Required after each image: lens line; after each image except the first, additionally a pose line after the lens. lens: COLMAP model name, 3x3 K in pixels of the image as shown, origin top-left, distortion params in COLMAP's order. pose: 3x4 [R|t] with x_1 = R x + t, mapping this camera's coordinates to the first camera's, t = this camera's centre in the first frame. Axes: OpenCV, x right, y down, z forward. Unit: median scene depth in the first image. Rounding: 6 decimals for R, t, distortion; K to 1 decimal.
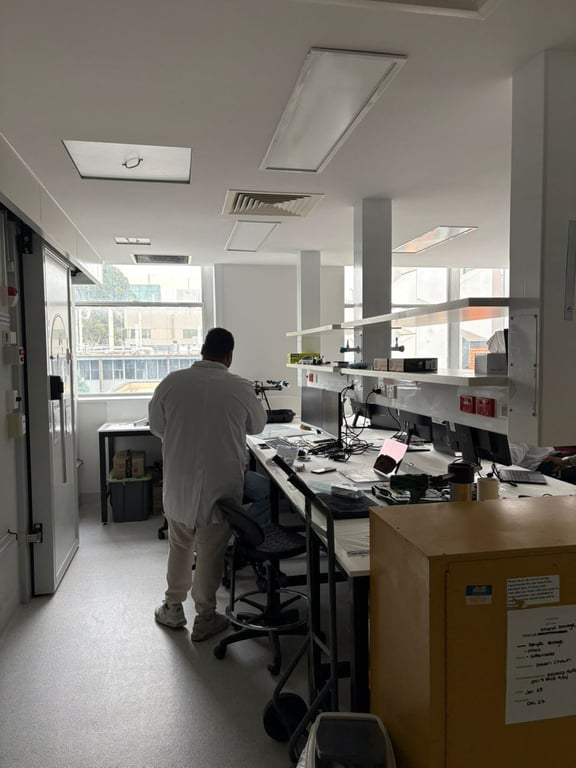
lens RADIAL K [[568.5, 0, 288.0], [0, 568.5, 384.0], [0, 0, 1]] dist [0.082198, -0.087590]
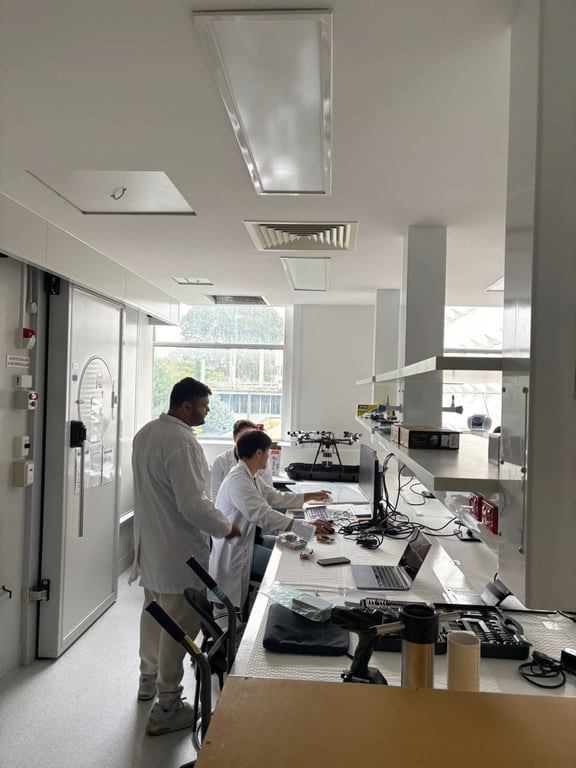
lens RADIAL K [[568.5, 0, 288.0], [0, 568.5, 384.0], [0, 0, 1]] dist [0.082198, -0.087590]
pose [[0.966167, 0.034780, -0.255561, 0.173289], [-0.051973, 0.996794, -0.060829, -0.037149], [0.252626, 0.072053, 0.964877, 0.173504]]
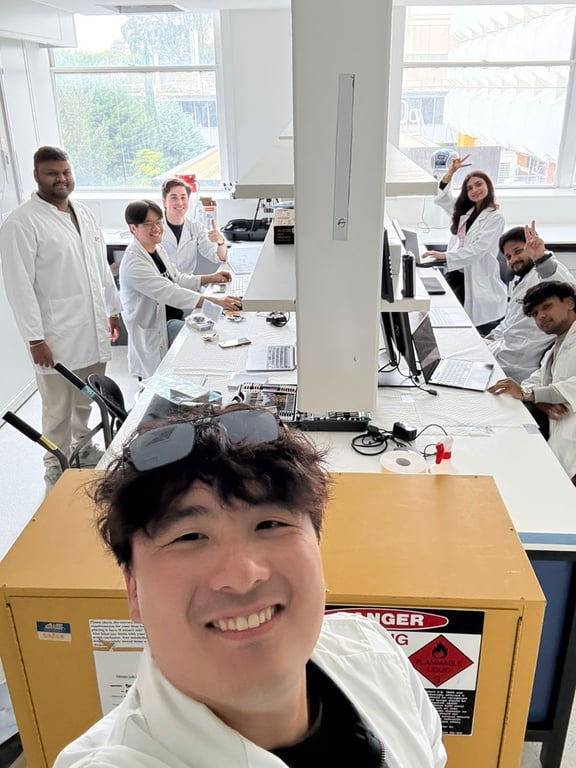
lens RADIAL K [[673.8, 0, 291.2], [0, 673.8, 376.8], [0, 0, 1]] dist [0.111107, -0.169625]
pose [[0.971260, 0.088196, -0.221076, 0.316563], [-0.007133, 0.939185, 0.343337, -0.117372], [0.237912, -0.331893, 0.912822, 0.116658]]
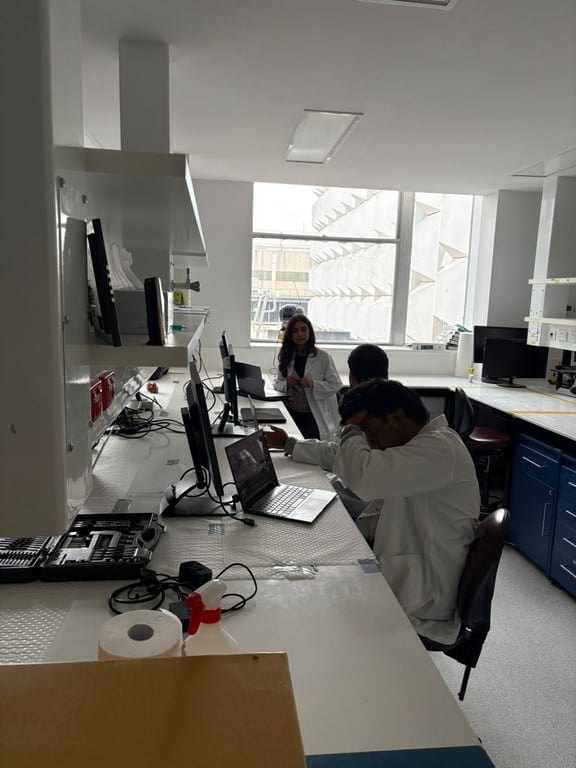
lens RADIAL K [[568.5, 0, 288.0], [0, 568.5, 384.0], [0, 0, 1]] dist [0.082198, -0.087590]
pose [[0.996048, 0.054856, -0.069845, 0.362805], [-0.048118, 0.994338, 0.094747, -0.016904], [0.074647, -0.091012, 0.993048, 0.344042]]
